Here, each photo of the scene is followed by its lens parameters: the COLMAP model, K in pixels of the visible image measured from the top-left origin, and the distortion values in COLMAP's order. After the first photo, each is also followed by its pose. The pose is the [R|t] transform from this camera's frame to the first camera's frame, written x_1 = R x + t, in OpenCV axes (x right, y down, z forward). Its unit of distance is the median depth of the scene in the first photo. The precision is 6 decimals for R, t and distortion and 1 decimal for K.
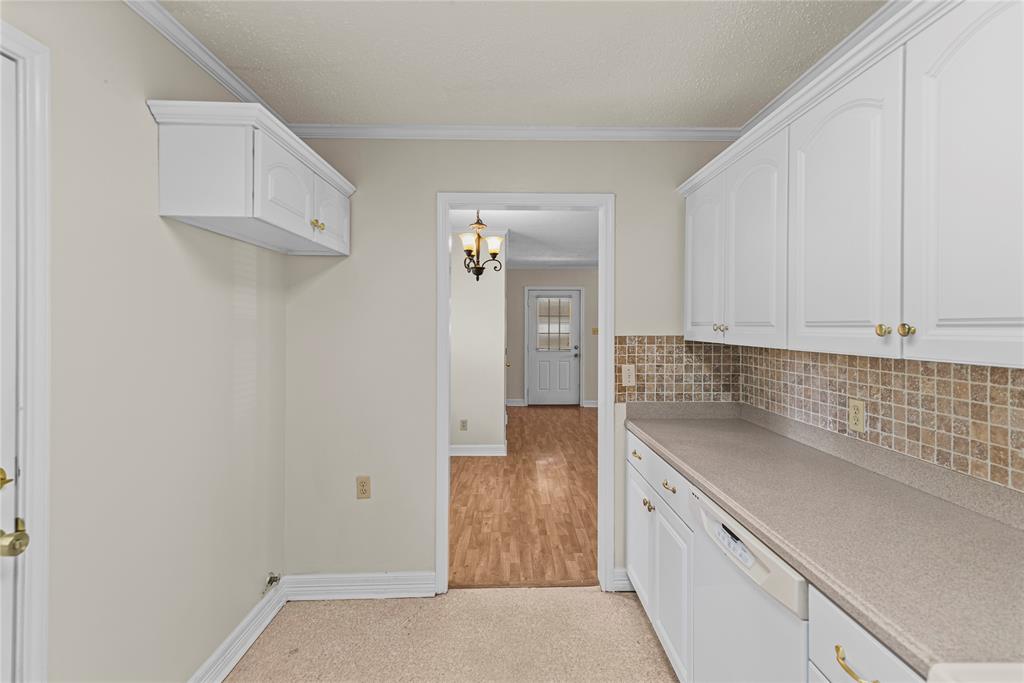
lens RADIAL K [[469.7, 0, 517.7], [0, 469.7, 325.3], [0, 0, 1]] dist [0.016851, -0.000120]
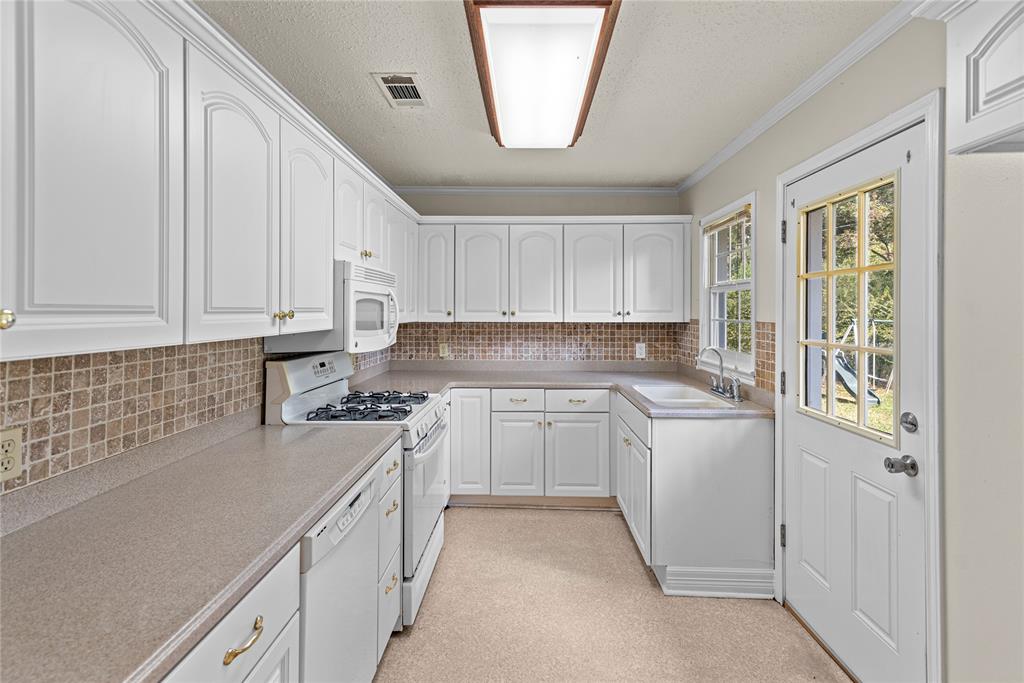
lens RADIAL K [[480.2, 0, 514.1], [0, 480.2, 308.7], [0, 0, 1]] dist [0.002301, -0.000187]
pose [[-0.999024, -0.005484, 0.043837, 0.024285], [-0.005762, 0.999964, -0.006216, -0.002279], [-0.043801, -0.006463, -0.999019, 1.655493]]
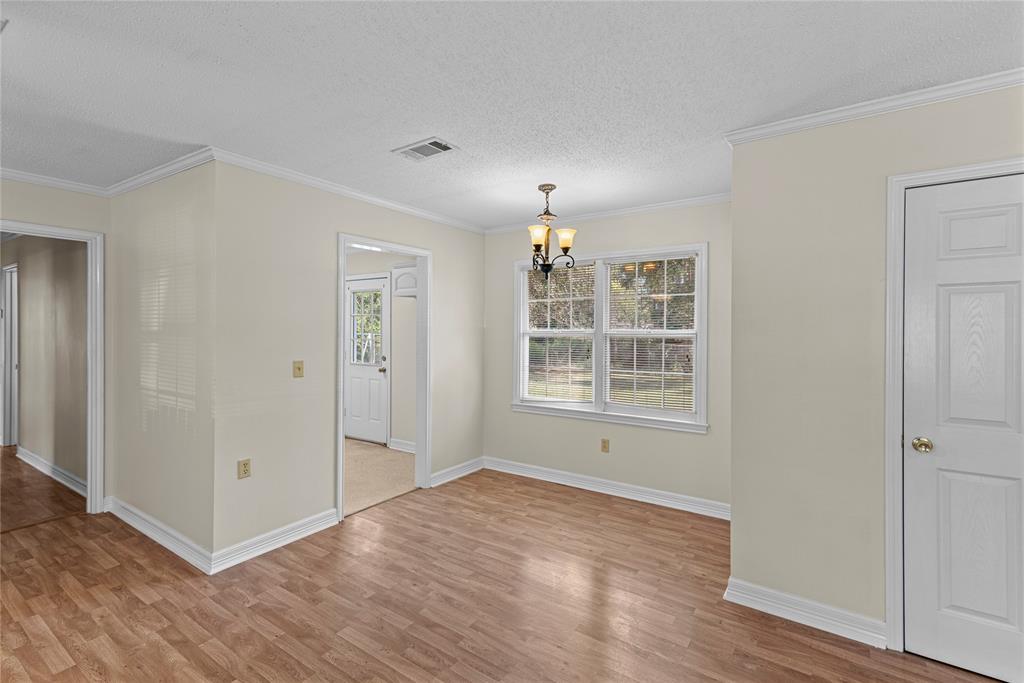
lens RADIAL K [[472.7, 0, 512.0], [0, 472.7, 329.0], [0, 0, 1]] dist [0.015362, -0.000307]
pose [[-0.576968, -0.004204, -0.816756, 1.531157], [-0.005215, 0.999985, -0.001464, 0.002374], [0.816750, 0.003415, -0.576982, 3.342822]]
